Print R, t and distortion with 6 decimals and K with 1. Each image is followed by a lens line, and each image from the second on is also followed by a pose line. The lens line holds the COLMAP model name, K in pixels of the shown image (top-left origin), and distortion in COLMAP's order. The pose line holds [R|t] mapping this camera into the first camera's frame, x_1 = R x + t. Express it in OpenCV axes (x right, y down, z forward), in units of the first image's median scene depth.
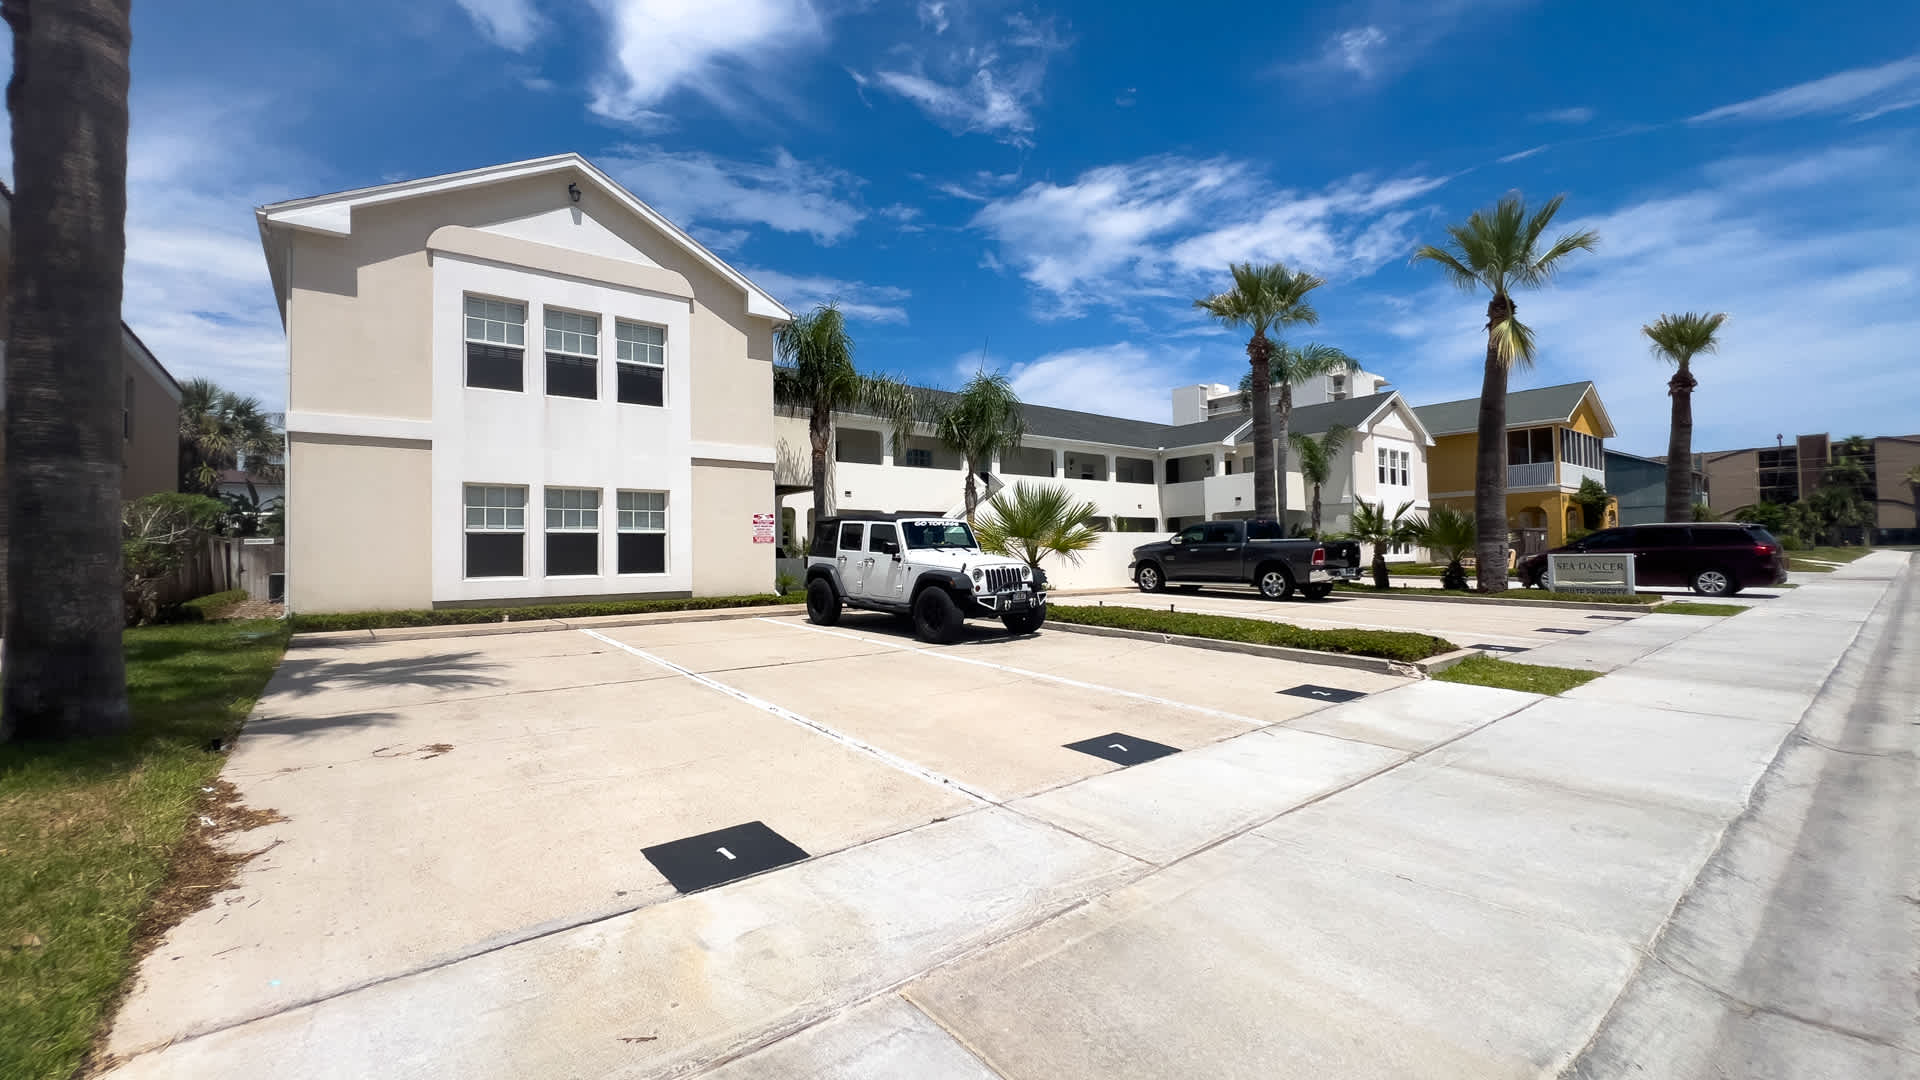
lens RADIAL K [[776.9, 0, 962.5], [0, 776.9, 524.3], [0, 0, 1]] dist [0.002152, 0.000857]
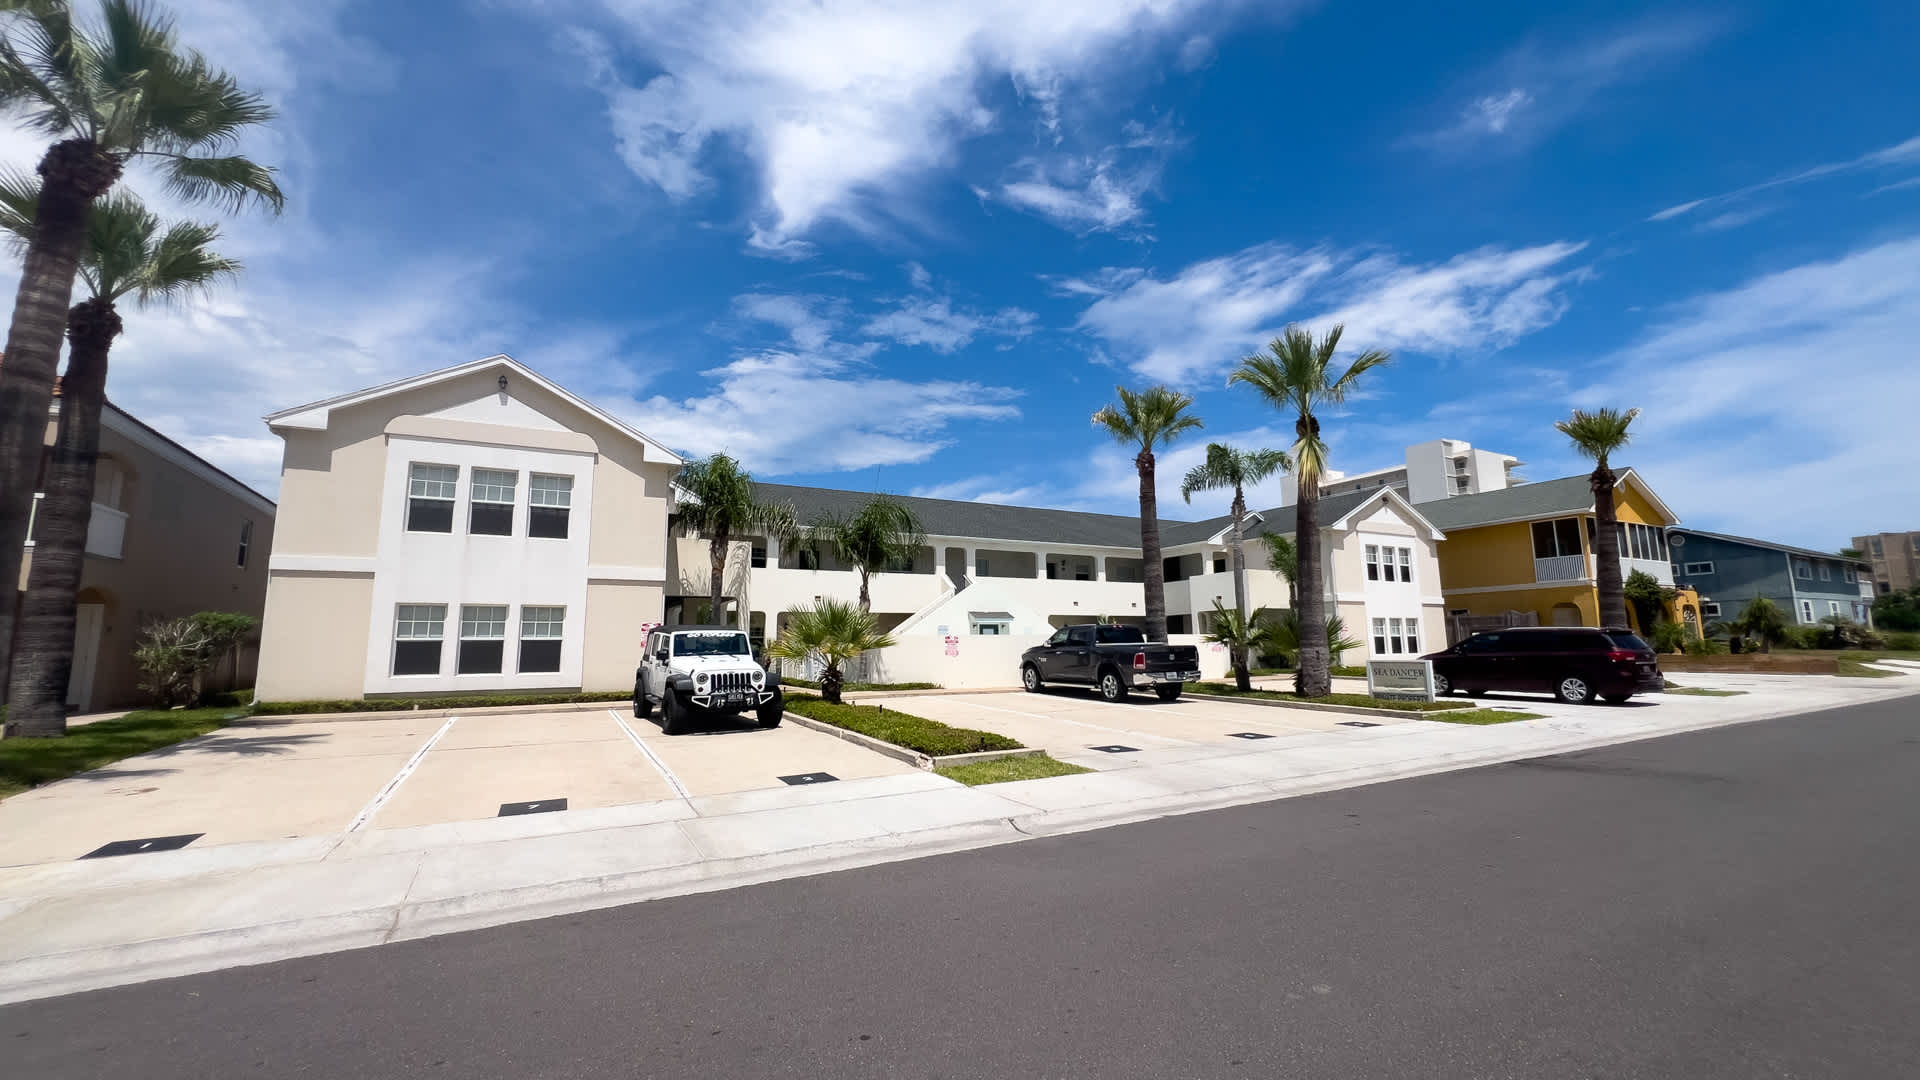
lens RADIAL K [[776.7, 0, 959.2], [0, 776.7, 552.7], [0, 0, 1]] dist [-0.001667, -0.000981]
pose [[0.984323, -0.018749, -0.175376, 0.190509], [0.004386, 0.996628, -0.081932, -0.009534], [0.176321, 0.079878, 0.981086, -0.051007]]
